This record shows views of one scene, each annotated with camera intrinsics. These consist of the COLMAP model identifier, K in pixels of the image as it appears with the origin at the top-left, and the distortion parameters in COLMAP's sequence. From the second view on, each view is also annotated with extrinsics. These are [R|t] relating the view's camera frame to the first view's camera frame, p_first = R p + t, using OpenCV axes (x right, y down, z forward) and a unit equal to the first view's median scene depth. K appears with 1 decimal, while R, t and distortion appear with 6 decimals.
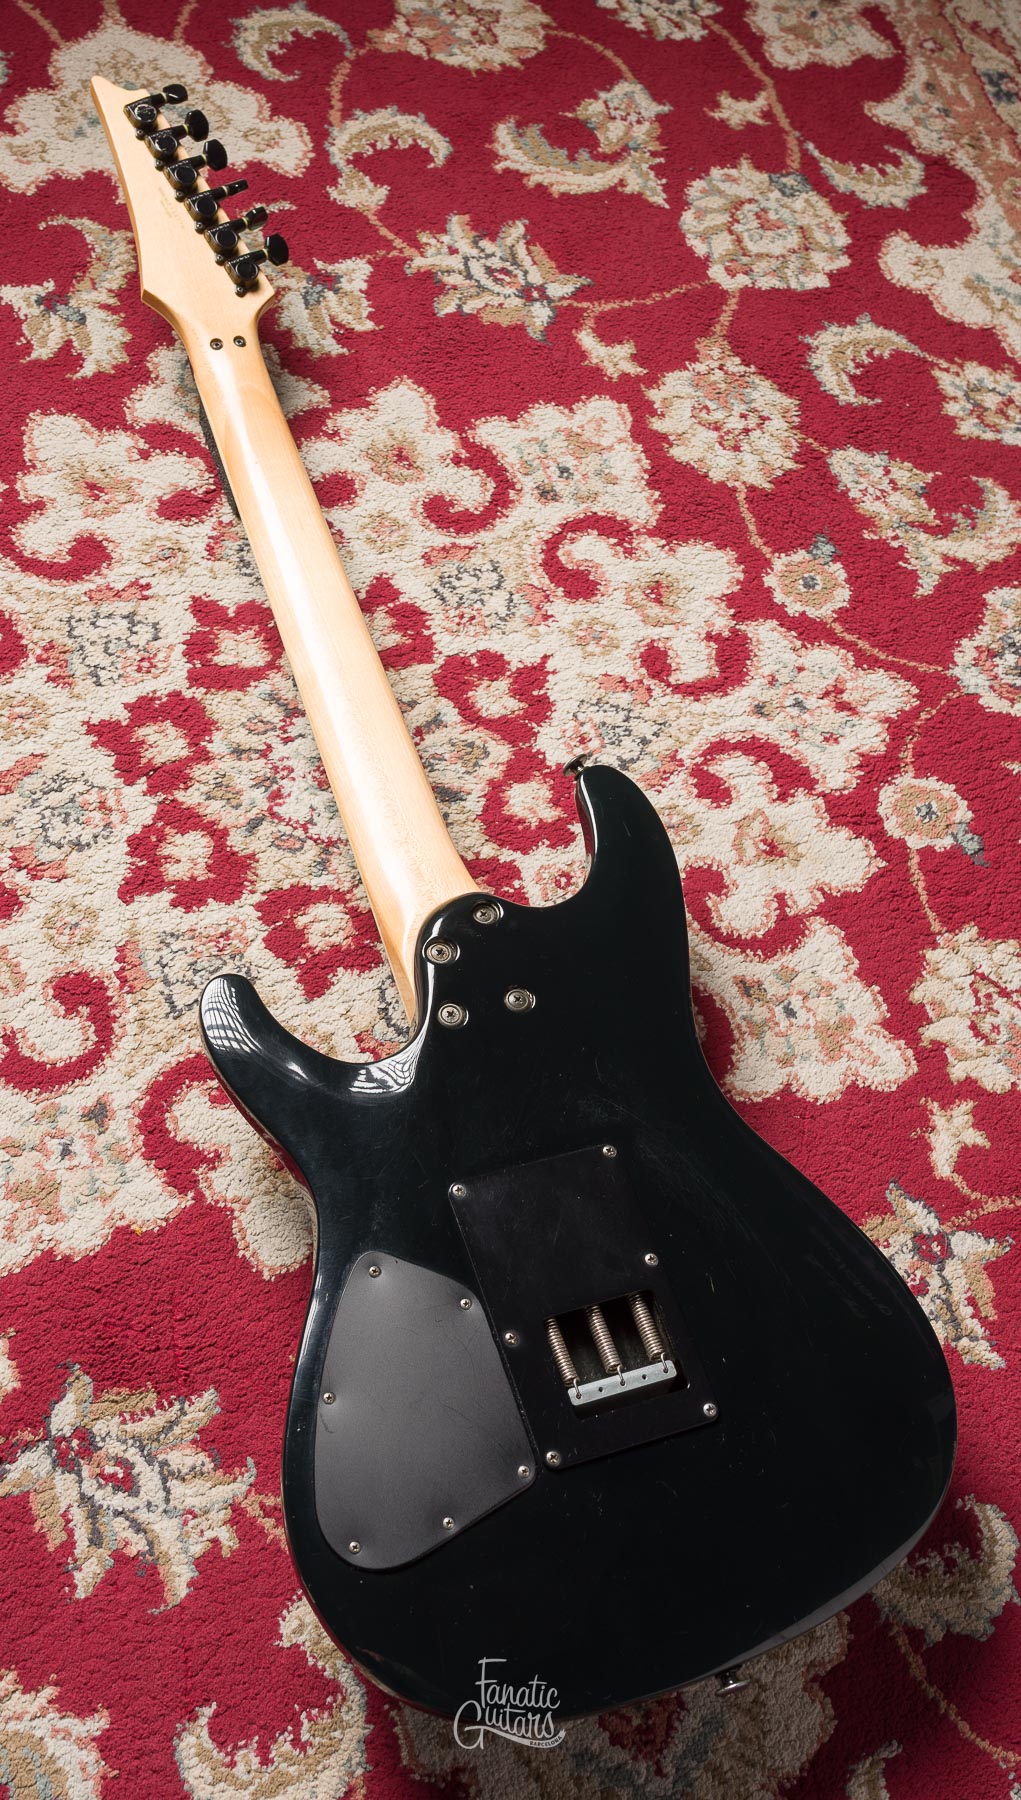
lens RADIAL K [[2115.3, 0, 470.2], [0, 2115.3, 859.3], [0, 0, 1]] dist [-0.002725, 0.000972]
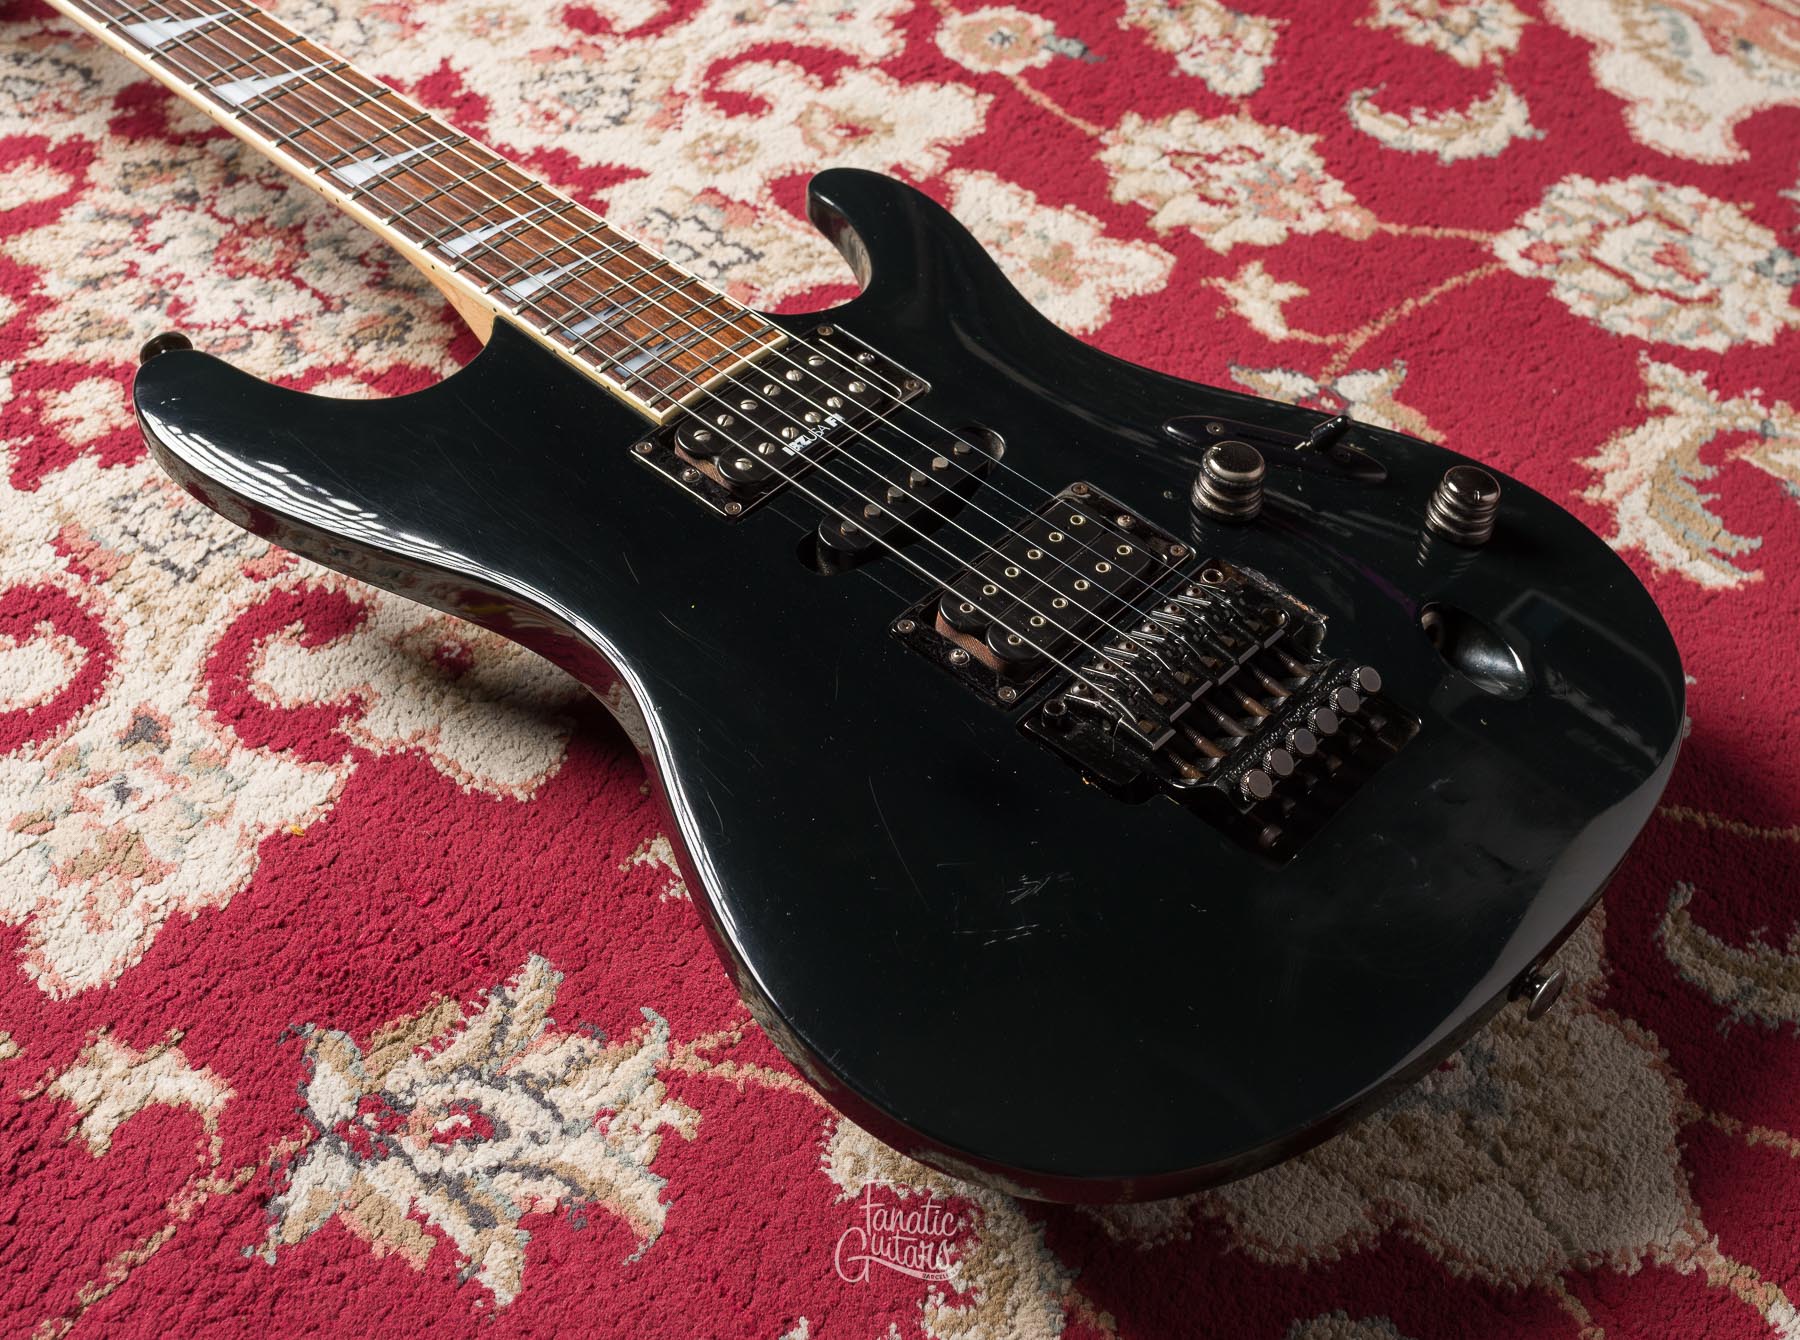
lens RADIAL K [[2400.3, 0, 1054.3], [0, 2400.3, 646.5], [0, 0, 1]] dist [-0.003061, 0.001153]
pose [[0.831902, -0.446530, 0.329469, -0.159397], [0.496264, 0.864325, -0.081638, 0.261943], [-0.248314, 0.231418, 0.940630, 0.249688]]
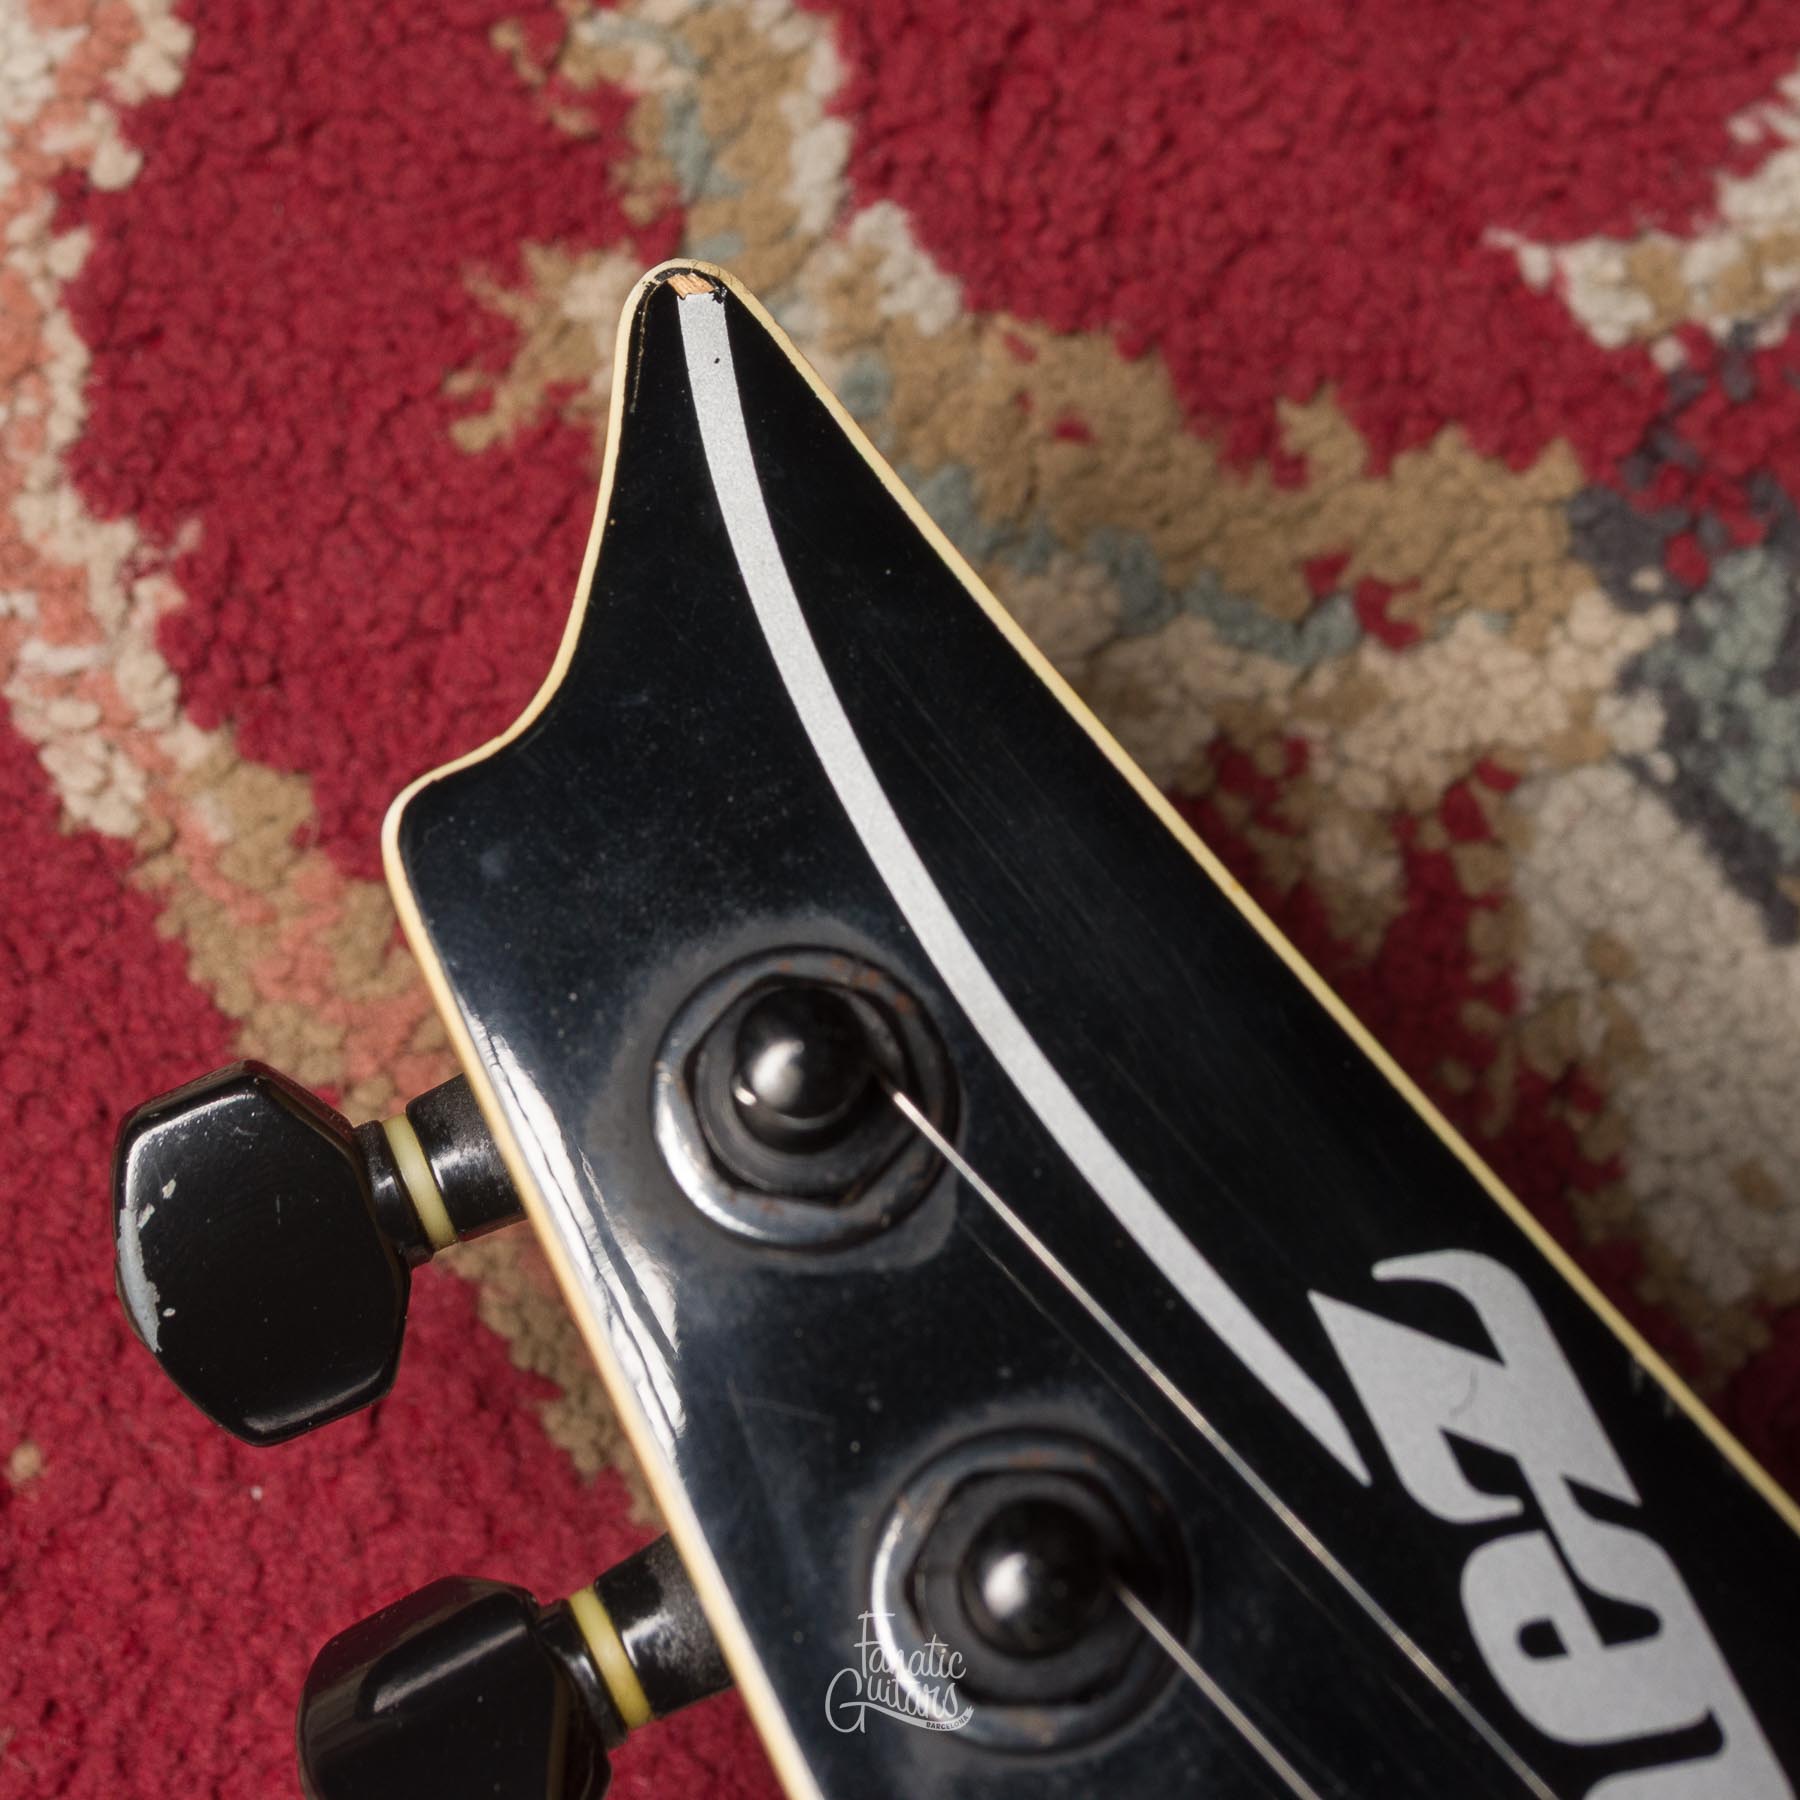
lens RADIAL K [[4469.8, 0, 753.6], [0, 4469.8, 384.8], [0, 0, 1]] dist [0.038485, -0.390716]
pose [[0.912681, -0.408095, 0.021725, -0.132311], [0.369830, 0.847387, 0.381001, -0.435554], [-0.173894, -0.339698, 0.924319, 0.970097]]
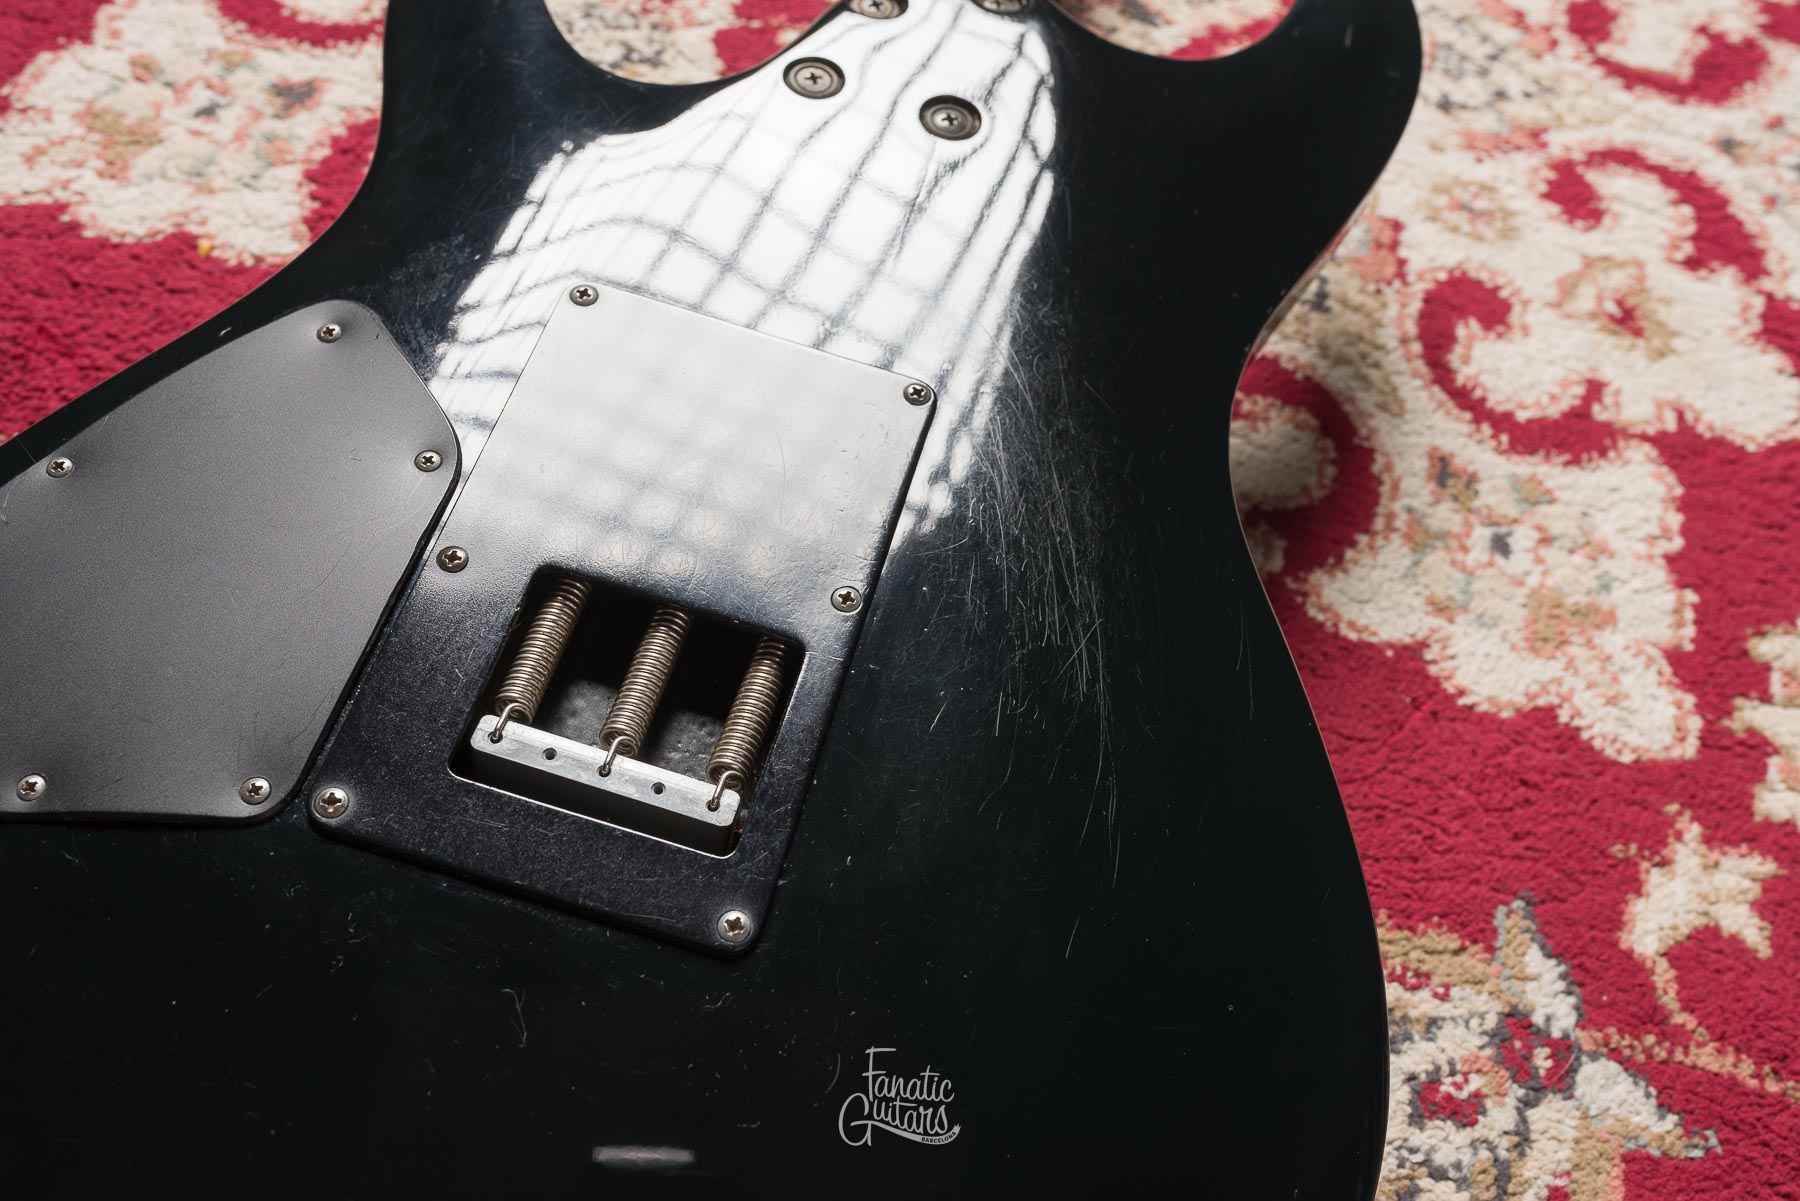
lens RADIAL K [[1789.3, 0, 900.0], [0, 1789.3, 600.5], [0, 0, 1]] dist [0.000906, -0.001749]
pose [[0.829944, 0.436991, -0.346745, 0.185458], [-0.470903, 0.882049, -0.015503, 0.158543], [0.299072, 0.176150, 0.937831, 0.549456]]
